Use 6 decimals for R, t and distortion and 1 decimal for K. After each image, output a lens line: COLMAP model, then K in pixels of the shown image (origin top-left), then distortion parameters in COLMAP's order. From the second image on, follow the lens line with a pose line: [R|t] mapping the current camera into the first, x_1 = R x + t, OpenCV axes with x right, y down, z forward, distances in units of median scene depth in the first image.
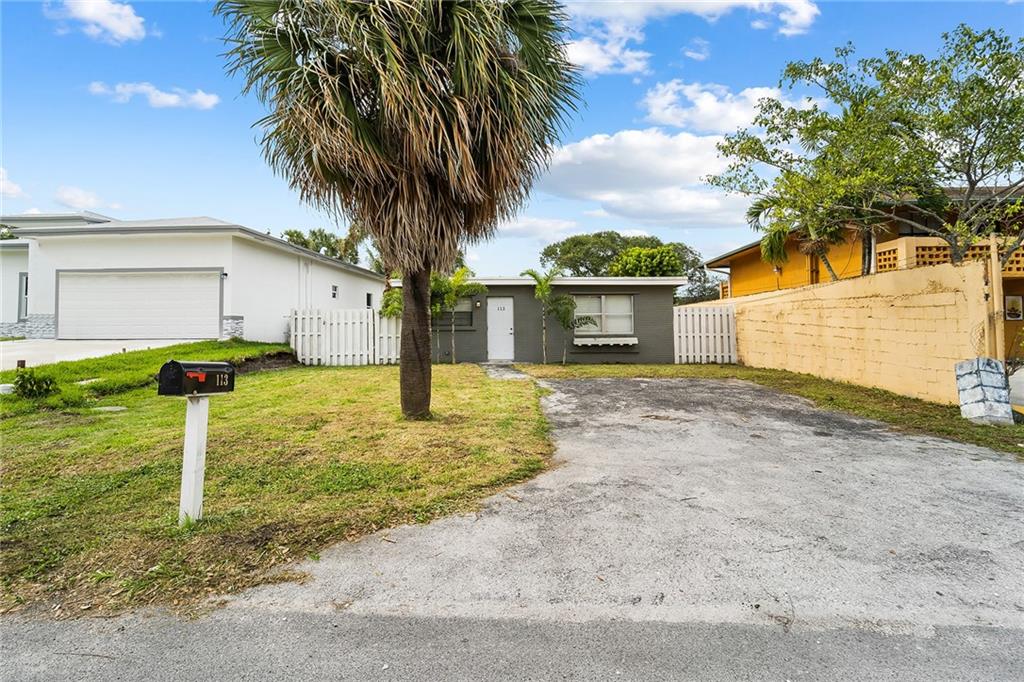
lens RADIAL K [[415.7, 0, 514.3], [0, 415.7, 324.7], [0, 0, 1]] dist [0.000168, -0.000198]
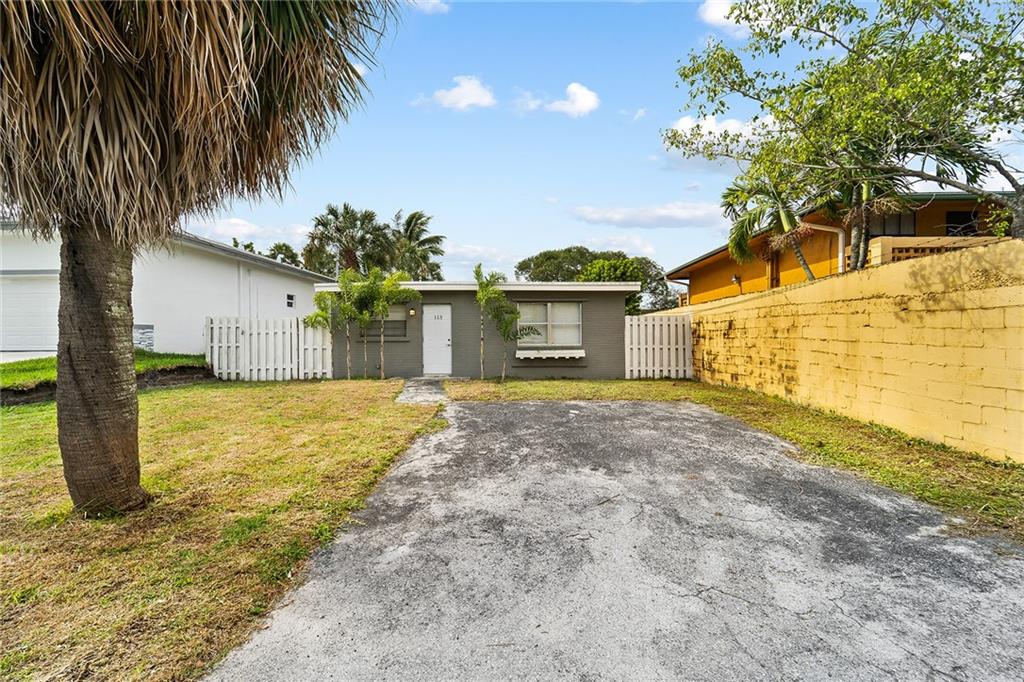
lens RADIAL K [[391.2, 0, 510.4], [0, 391.2, 352.6], [0, 0, 1]] dist [0.000872, -0.000036]
pose [[0.998724, -0.000584, 0.050496, 0.084115], [-0.001682, 0.998994, 0.044814, -0.000590], [-0.050472, -0.044841, 0.997718, 0.149697]]
